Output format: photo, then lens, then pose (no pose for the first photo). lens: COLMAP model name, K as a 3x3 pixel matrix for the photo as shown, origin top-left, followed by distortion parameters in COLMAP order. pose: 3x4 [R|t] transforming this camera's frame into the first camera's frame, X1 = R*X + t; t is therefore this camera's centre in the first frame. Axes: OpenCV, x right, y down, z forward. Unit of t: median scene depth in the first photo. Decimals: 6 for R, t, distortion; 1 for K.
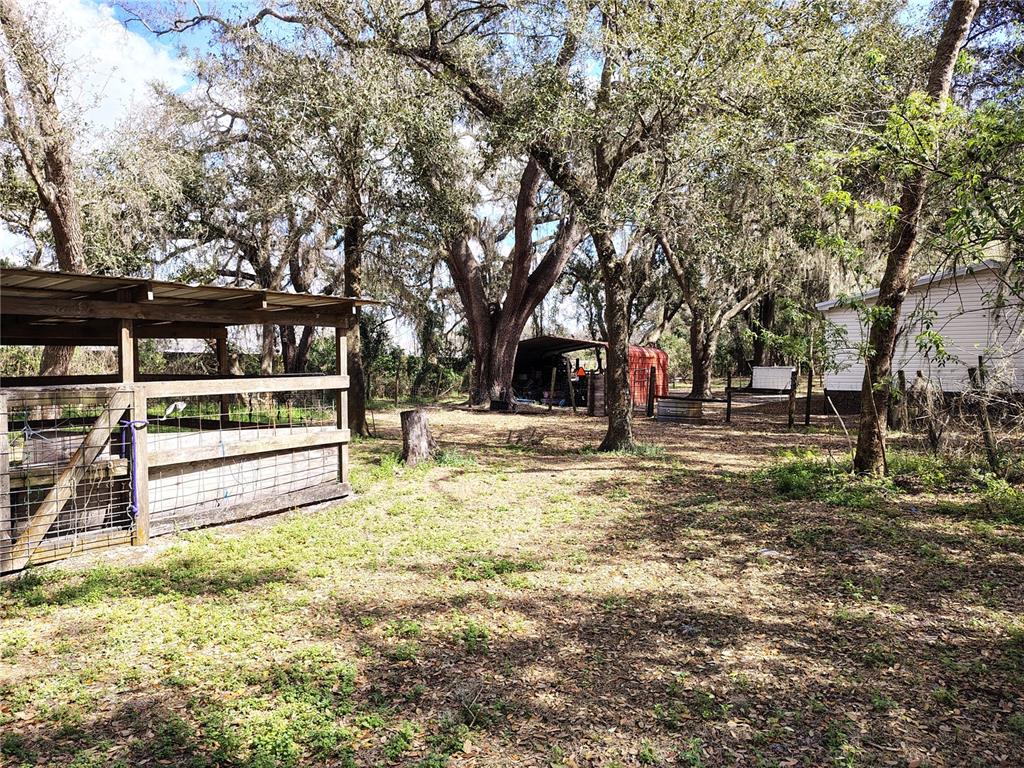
lens RADIAL K [[704.6, 0, 513.5], [0, 704.6, 392.5], [0, 0, 1]] dist [0.037004, -0.035055]
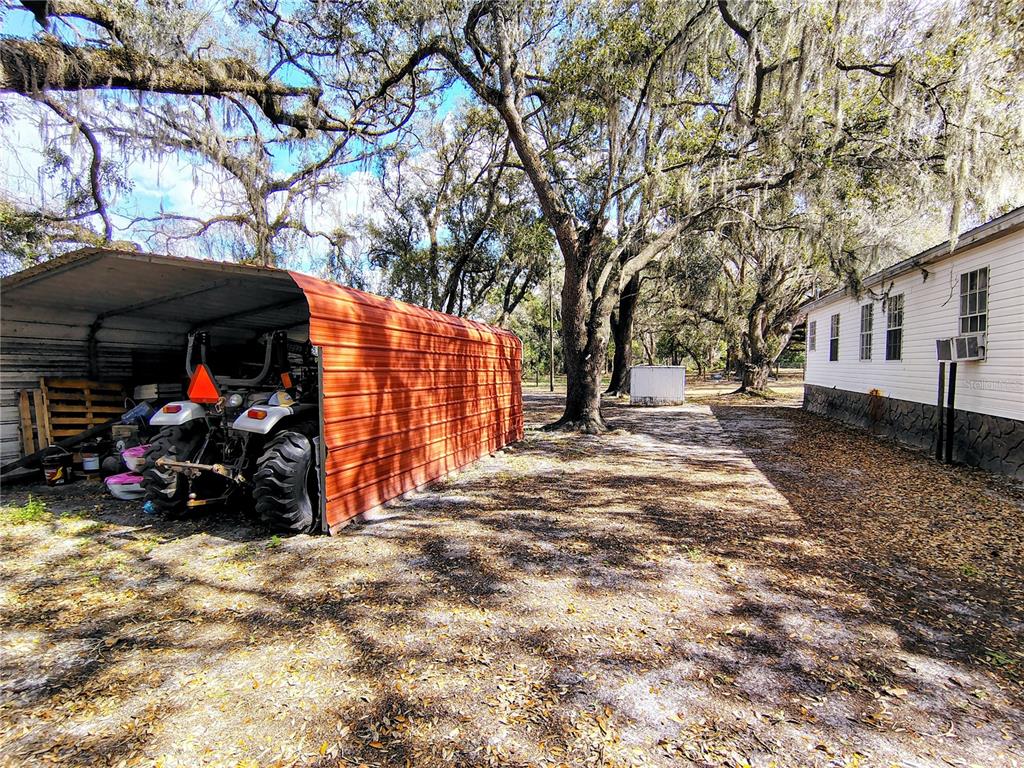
lens RADIAL K [[479.4, 0, 510.1], [0, 479.4, 385.3], [0, 0, 1]] dist [-0.001174, 0.000369]
pose [[0.973370, -0.004566, 0.229192, 0.441876], [0.005329, 0.999982, -0.002711, -0.072003], [-0.229176, 0.003860, 0.973377, 2.193463]]
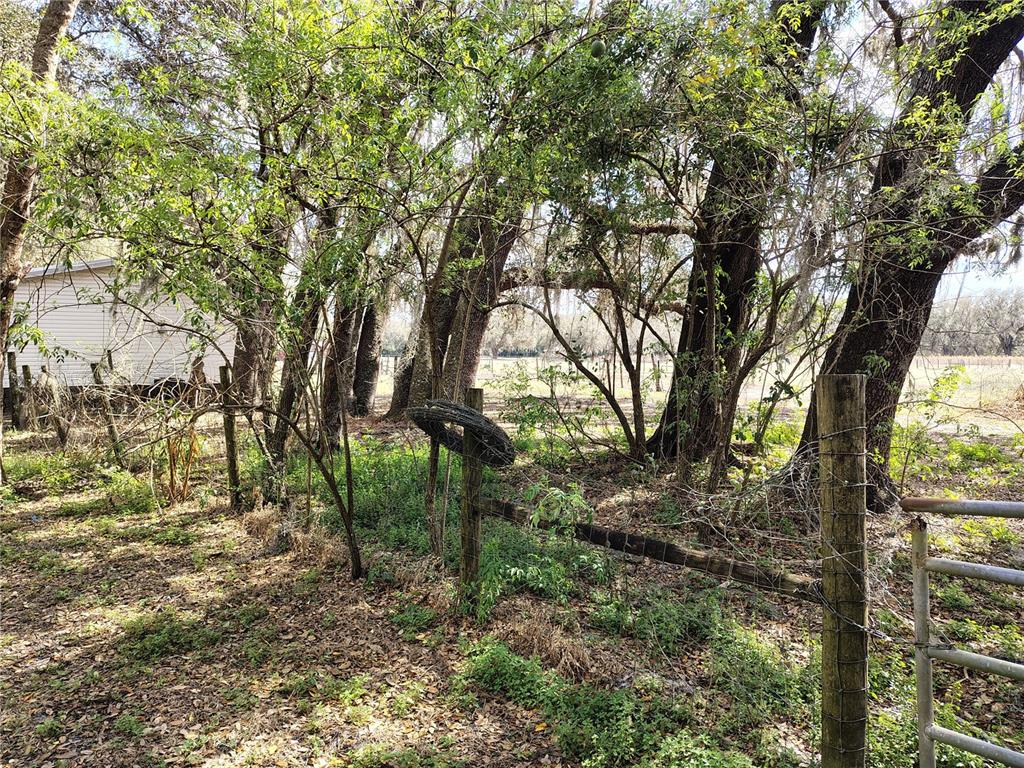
lens RADIAL K [[704.6, 0, 513.5], [0, 704.6, 383.3], [0, 0, 1]] dist [0.037004, -0.035055]
pose [[0.464293, -0.032721, 0.885077, 0.032629], [0.035848, 0.999193, 0.018134, -0.003156], [-0.884956, 0.023309, 0.465091, 0.014935]]
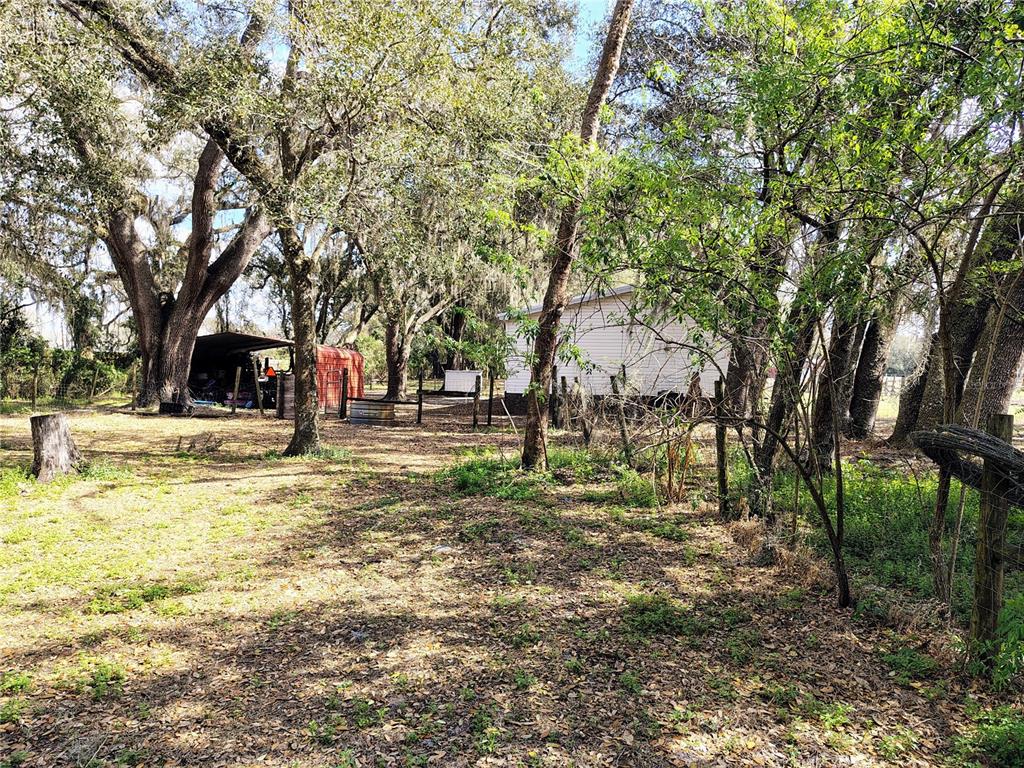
lens RADIAL K [[704.6, 0, 518.1], [0, 704.6, 391.9], [0, 0, 1]] dist [0.037004, -0.035055]
pose [[0.910709, 0.006469, 0.412999, 0.019428], [-0.005328, 0.999978, -0.003915, -0.001977], [-0.413015, 0.001365, 0.910723, 0.002141]]
